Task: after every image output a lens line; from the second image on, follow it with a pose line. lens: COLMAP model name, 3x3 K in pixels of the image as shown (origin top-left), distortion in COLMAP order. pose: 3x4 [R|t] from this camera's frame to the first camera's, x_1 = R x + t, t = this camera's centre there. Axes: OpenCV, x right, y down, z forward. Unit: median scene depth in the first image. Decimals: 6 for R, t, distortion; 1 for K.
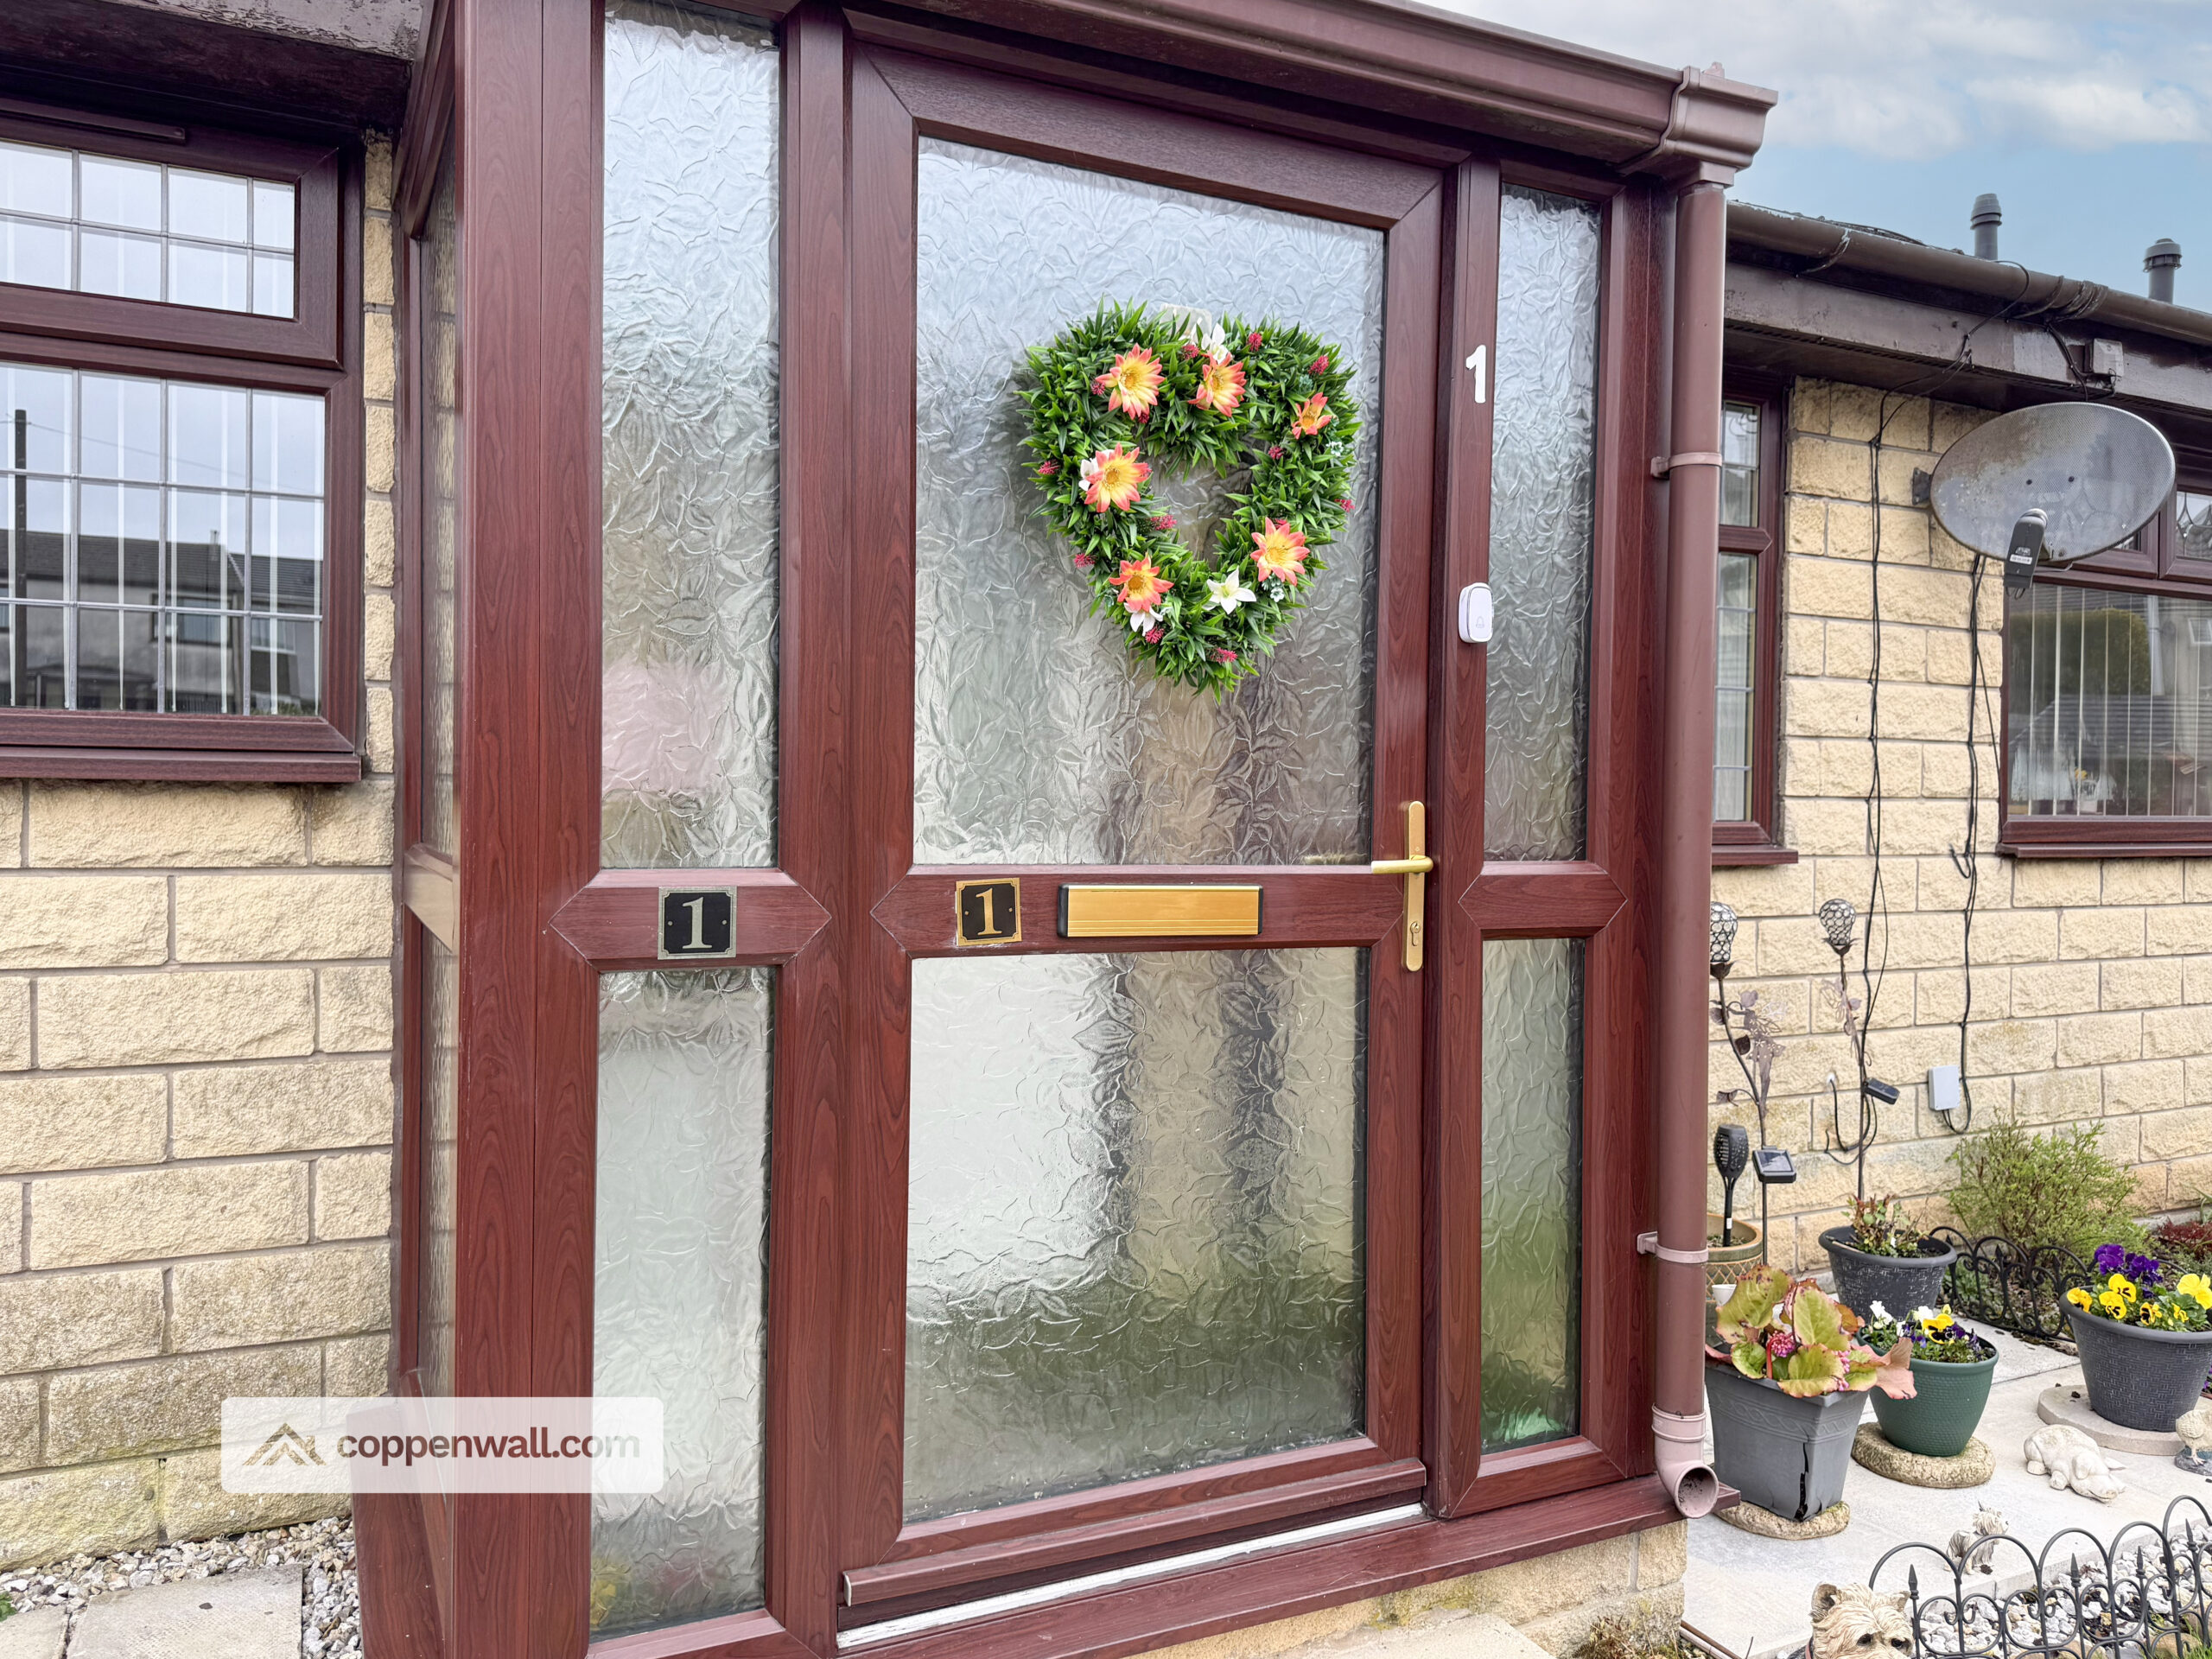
lens RADIAL K [[1588.3, 0, 1096.0], [0, 1588.3, 832.9], [0, 0, 1]] dist [0.058605, -0.121491]
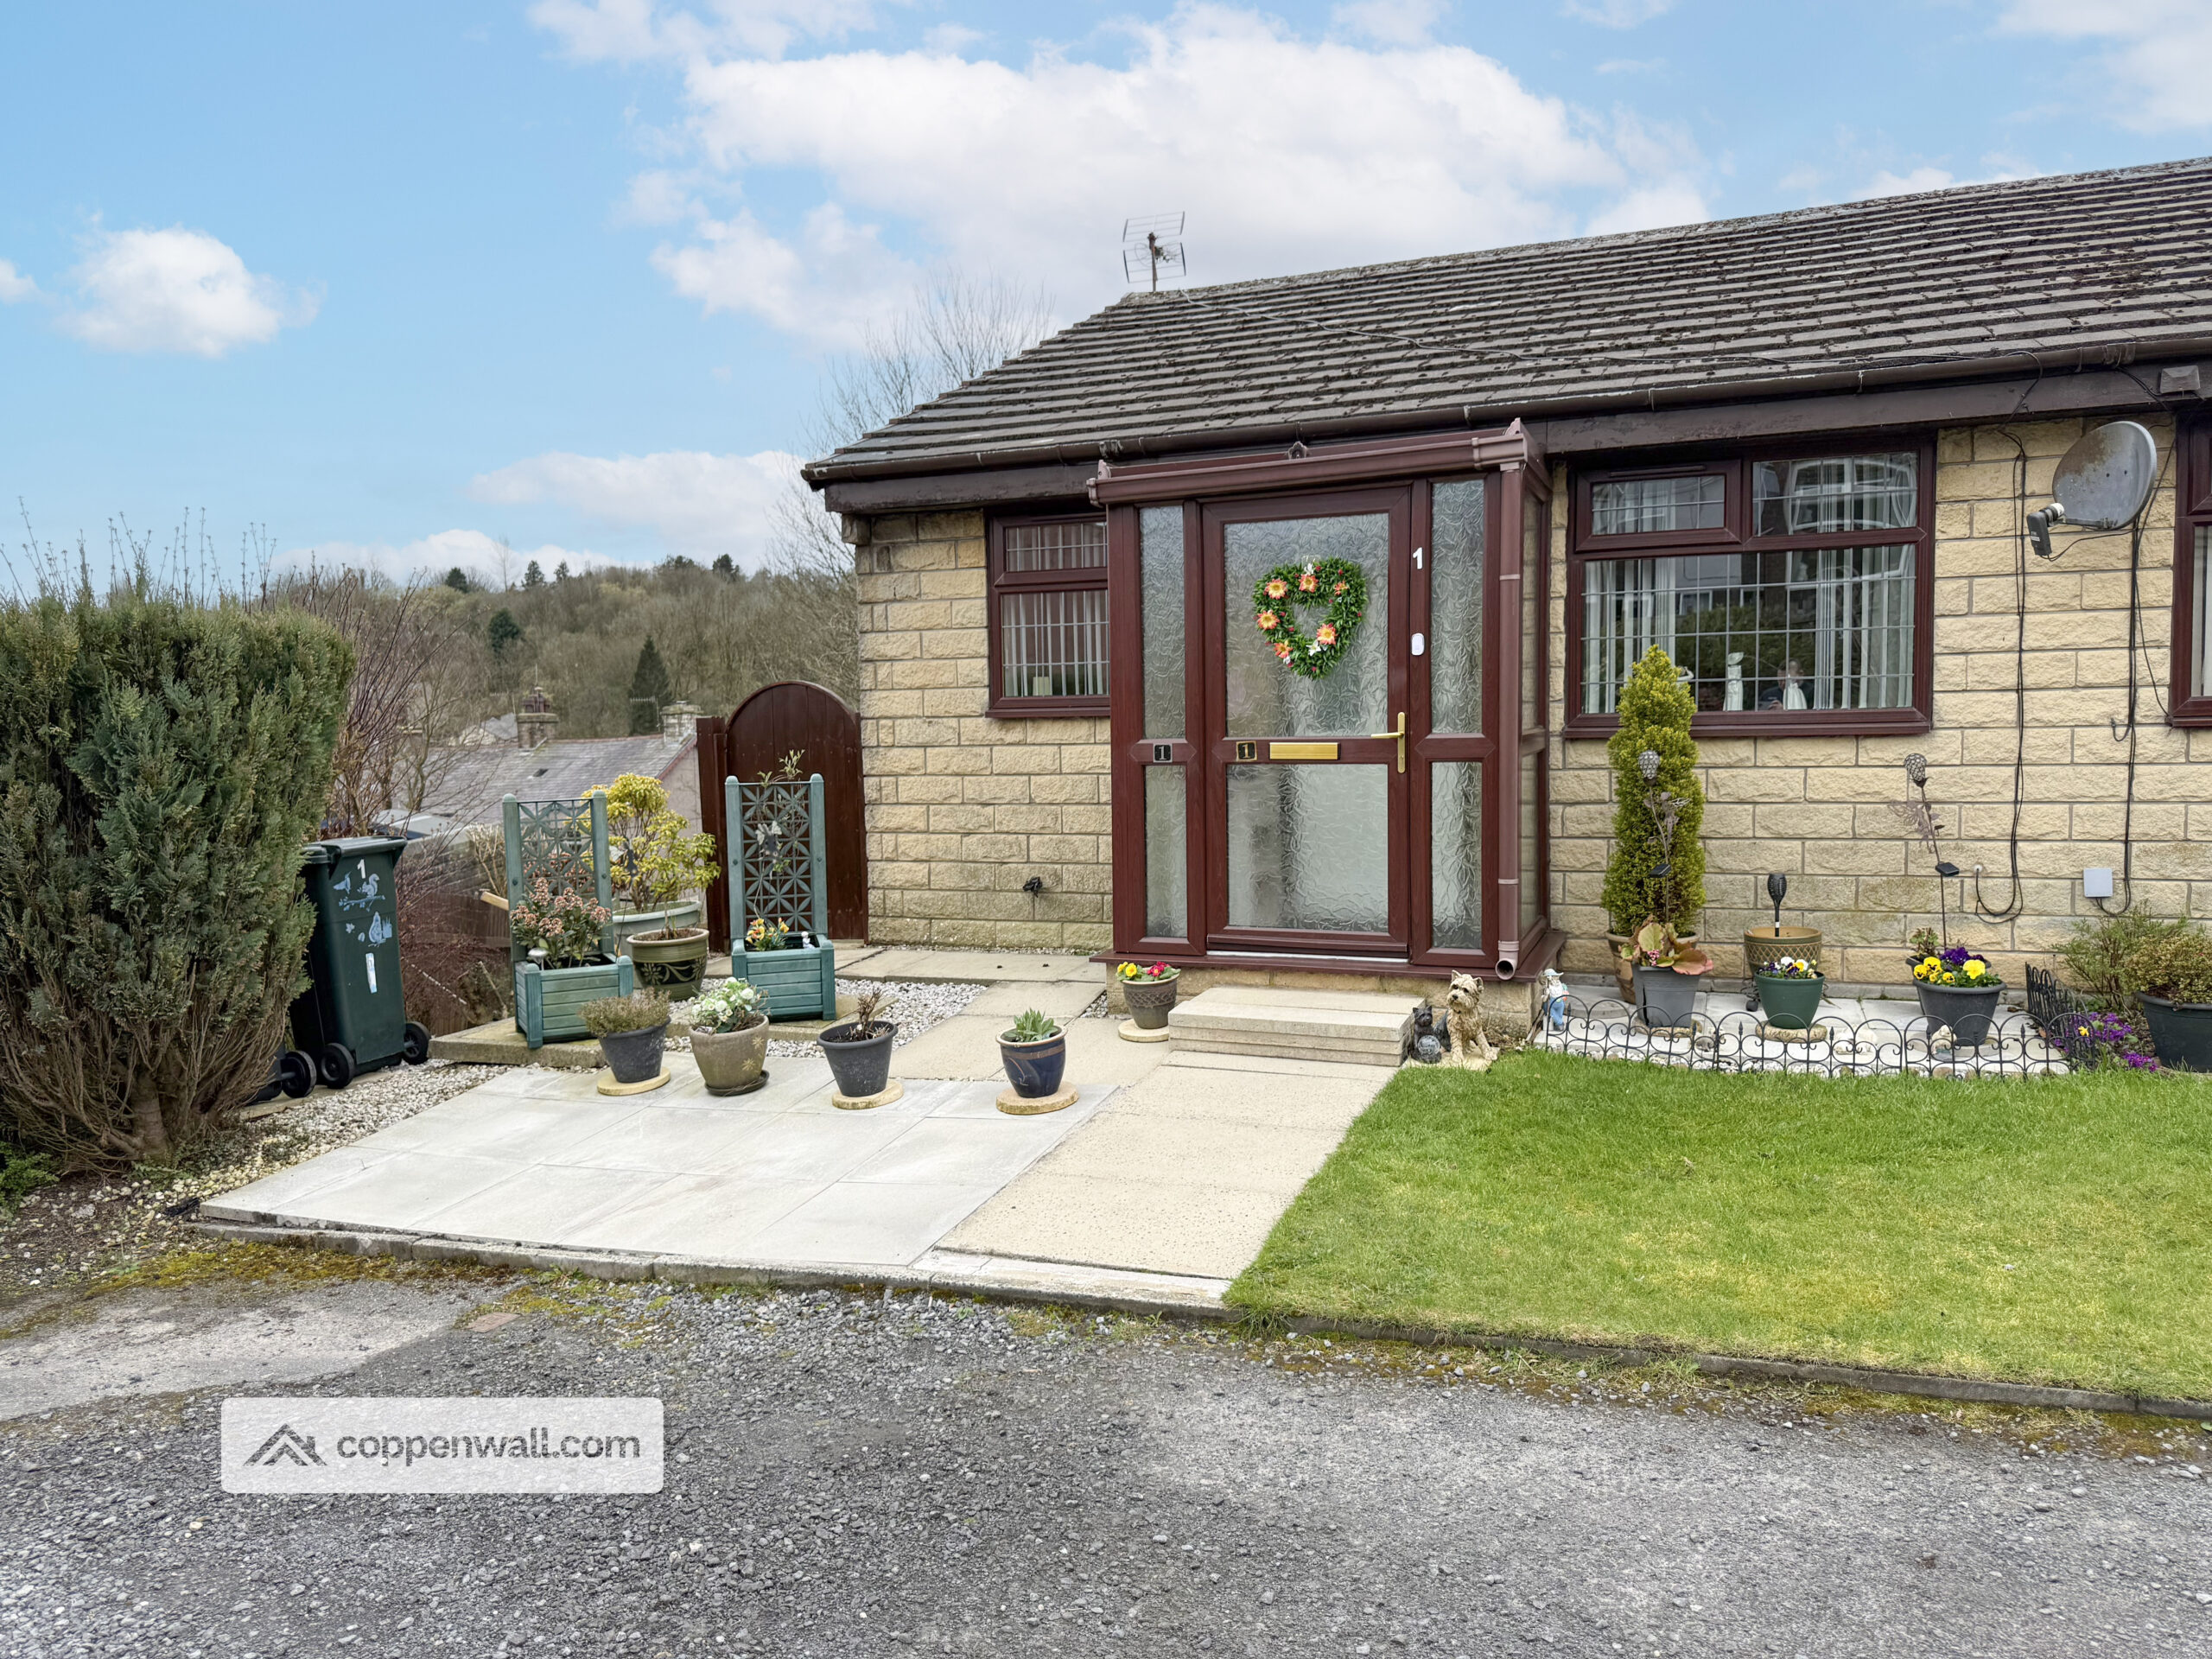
lens RADIAL K [[1588.3, 0, 1096.0], [0, 1588.3, 832.9], [0, 0, 1]] dist [0.058605, -0.121491]
pose [[0.665547, 0.024730, -0.745946, 1.078113], [0.017974, 0.998630, 0.049144, 0.025305], [0.746140, -0.046115, 0.664190, -0.715433]]
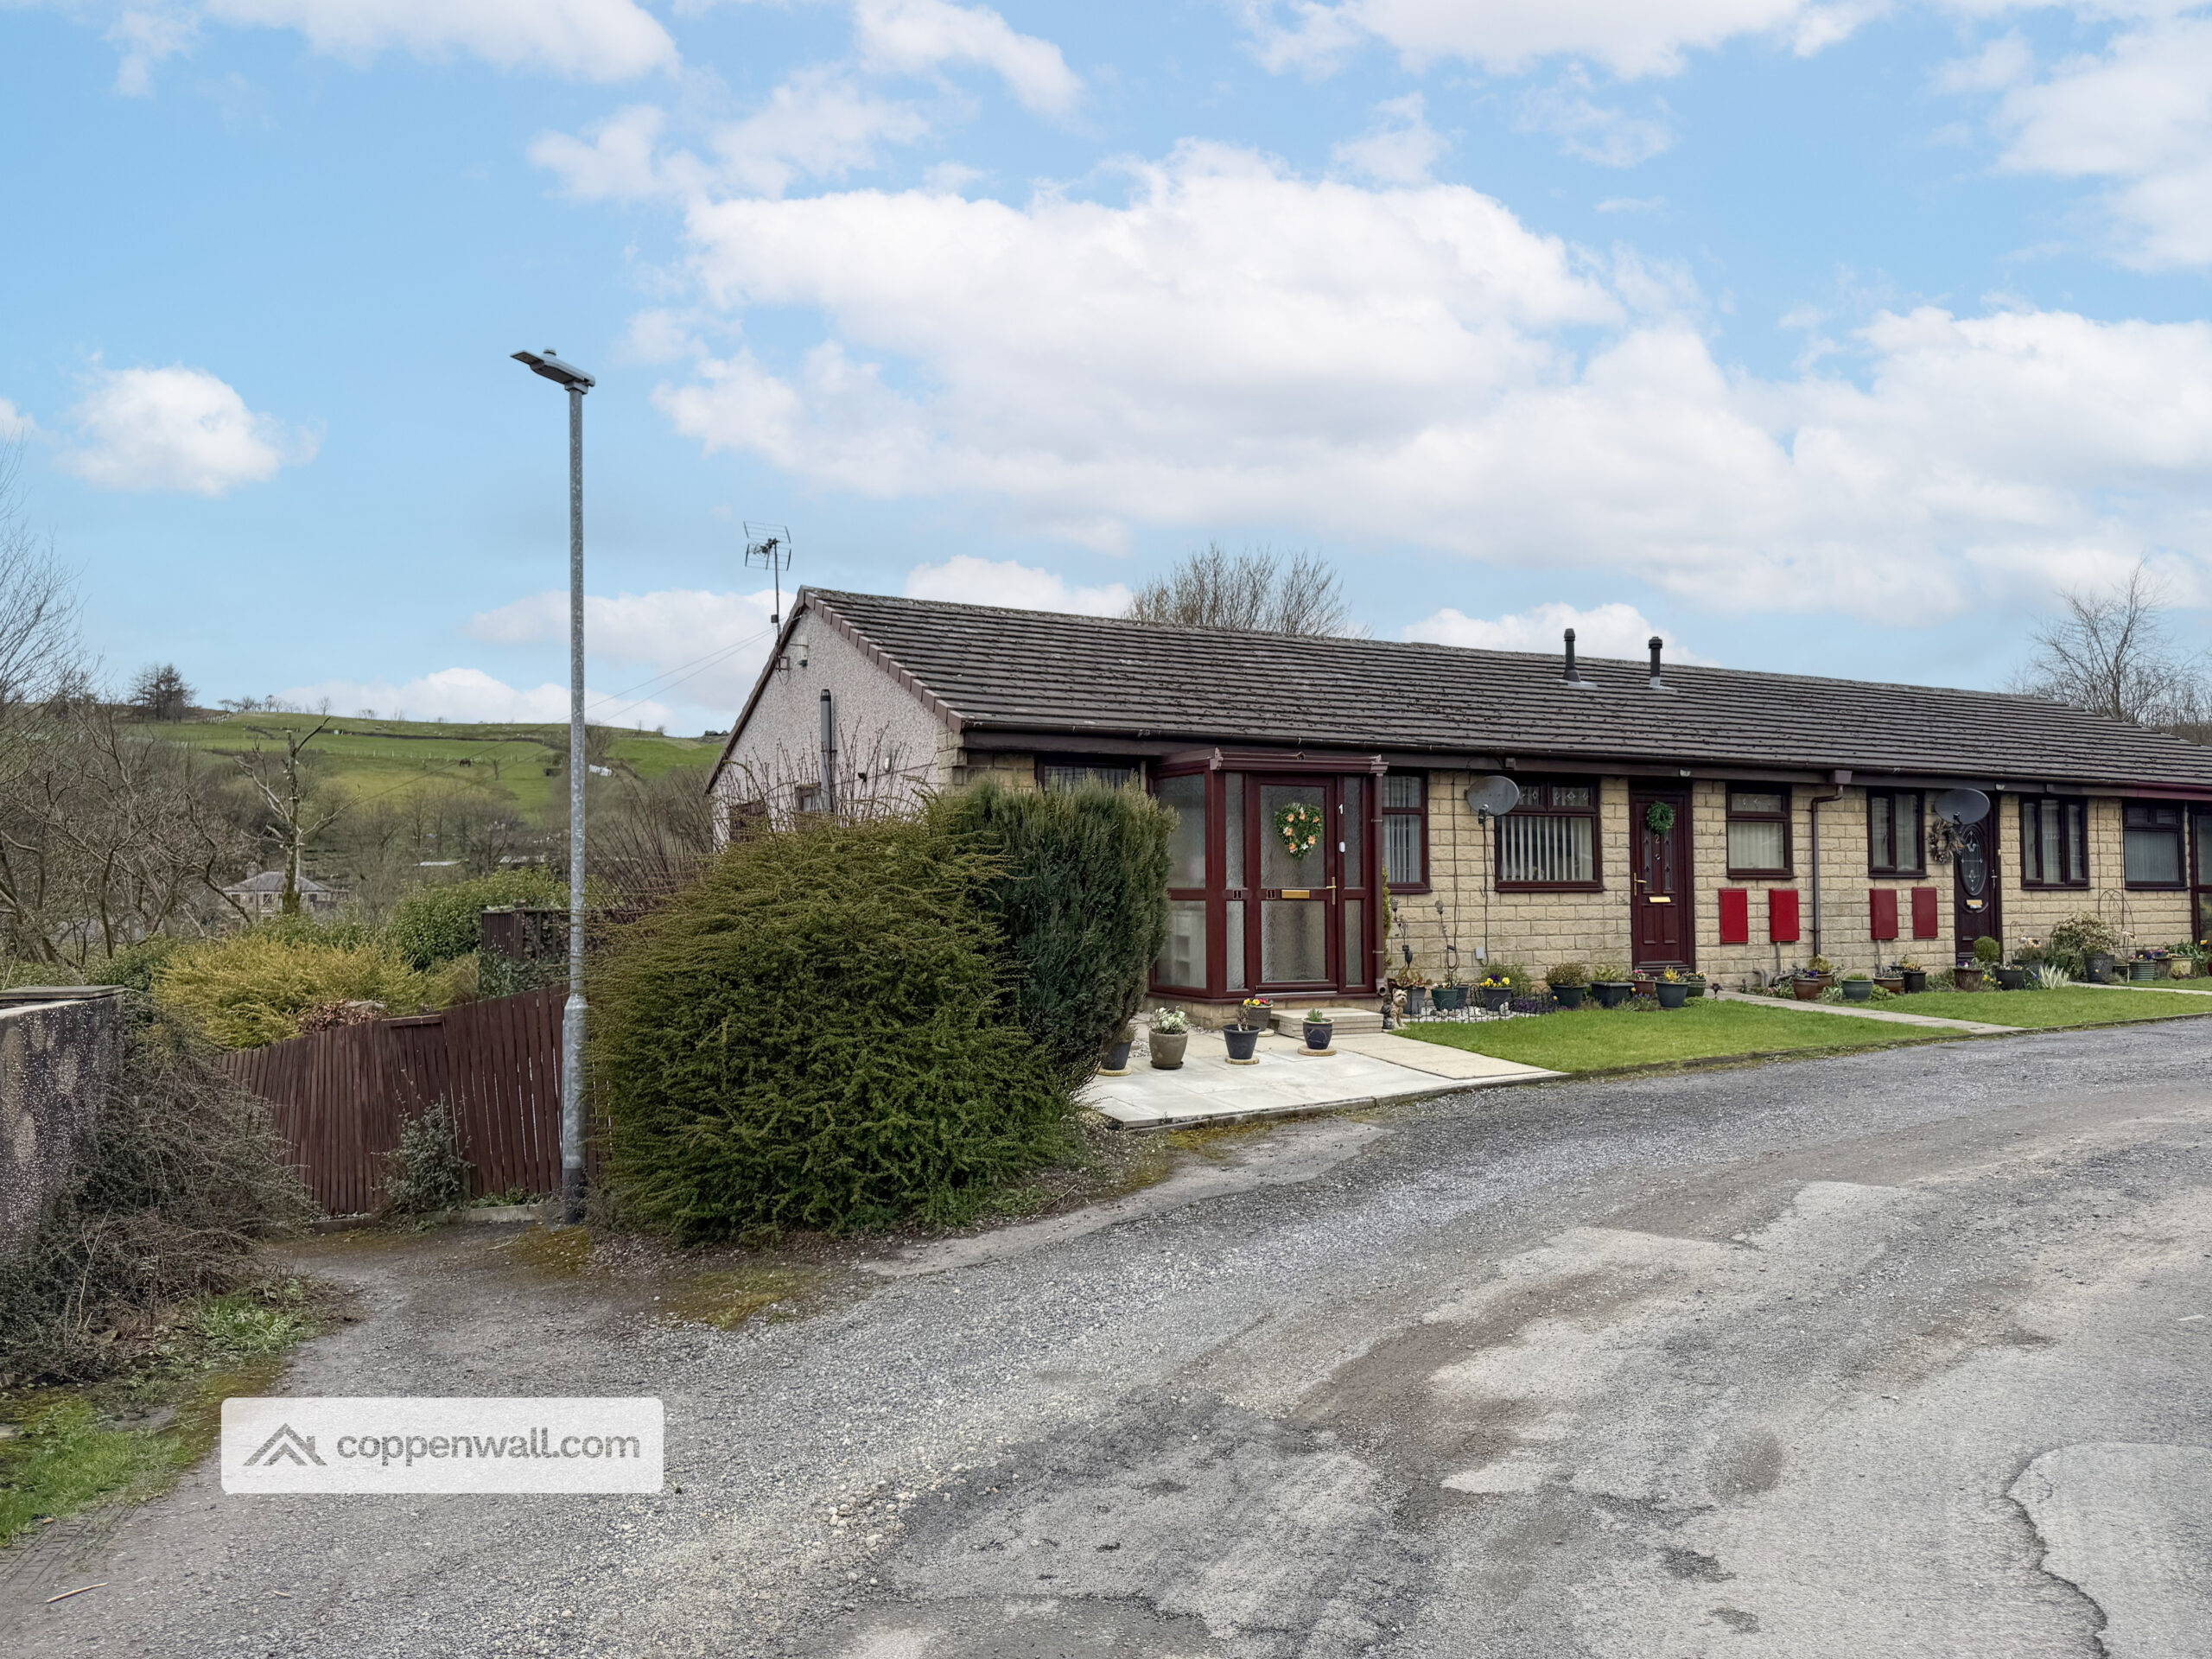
lens RADIAL K [[1588.3, 0, 1096.0], [0, 1588.3, 832.9], [0, 0, 1]] dist [0.058605, -0.121491]
pose [[0.999337, -0.016540, 0.032422, -0.515883], [0.018444, 0.998068, -0.059329, 0.089095], [-0.031378, 0.059888, 0.997712, -2.890275]]
